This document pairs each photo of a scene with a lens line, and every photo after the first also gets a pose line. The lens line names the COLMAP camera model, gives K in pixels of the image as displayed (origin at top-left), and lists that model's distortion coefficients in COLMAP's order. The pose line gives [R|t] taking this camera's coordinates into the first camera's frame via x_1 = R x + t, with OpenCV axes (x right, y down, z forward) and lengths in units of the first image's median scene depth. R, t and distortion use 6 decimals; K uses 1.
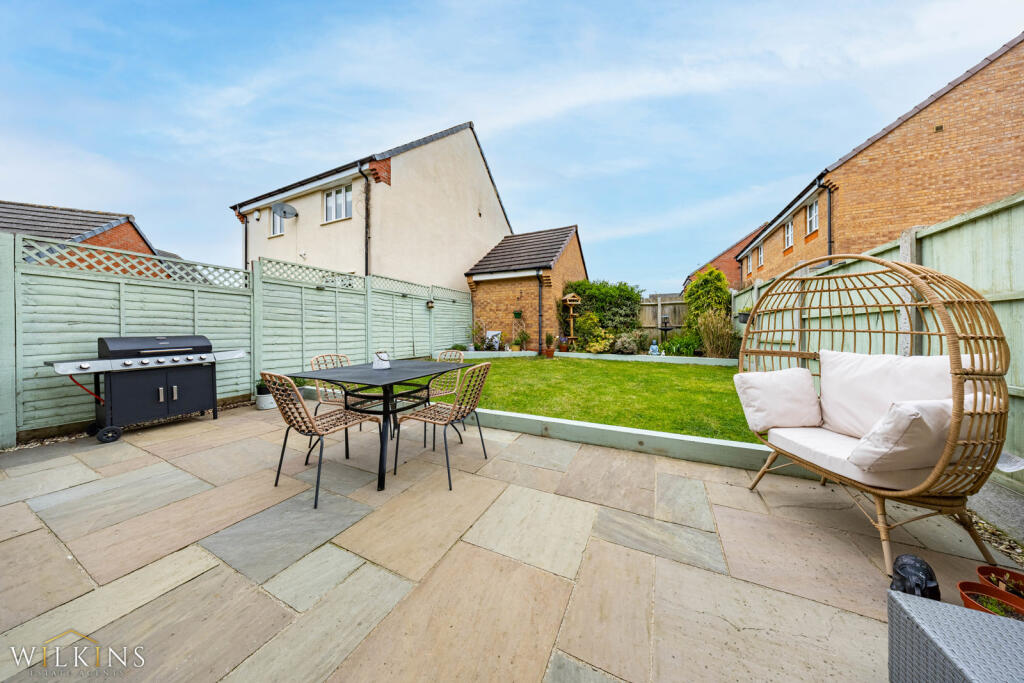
lens RADIAL K [[294.0, 0, 512.5], [0, 294.0, 336.1], [0, 0, 1]] dist [0.021033, -0.011808]
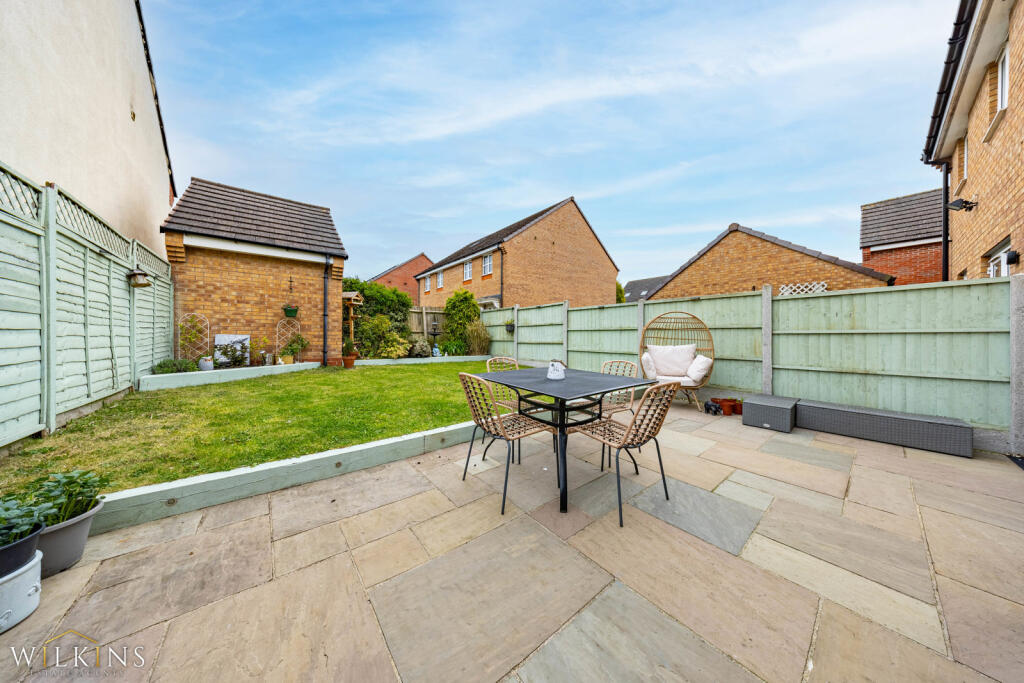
lens RADIAL K [[296.7, 0, 511.4], [0, 296.7, 337.1], [0, 0, 1]] dist [-0.006792, 0.000012]
pose [[0.433963, -0.000574, 0.900931, -0.394015], [0.009045, 0.999952, -0.003719, -0.004800], [-0.900885, 0.009763, 0.433947, 0.215683]]
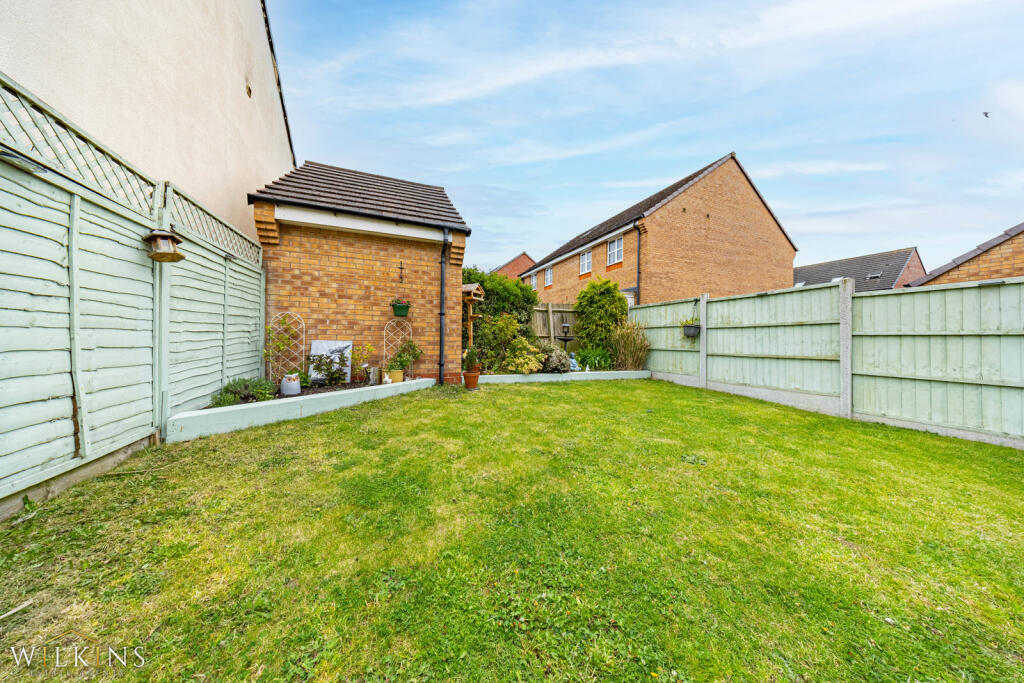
lens RADIAL K [[294.0, 0, 512.5], [0, 294.0, 336.1], [0, 0, 1]] dist [0.021033, -0.011808]
pose [[0.676181, 0.011843, 0.736640, -0.229125], [0.001122, 0.999853, -0.017105, -0.017482], [-0.736735, 0.012392, 0.676068, 0.513300]]
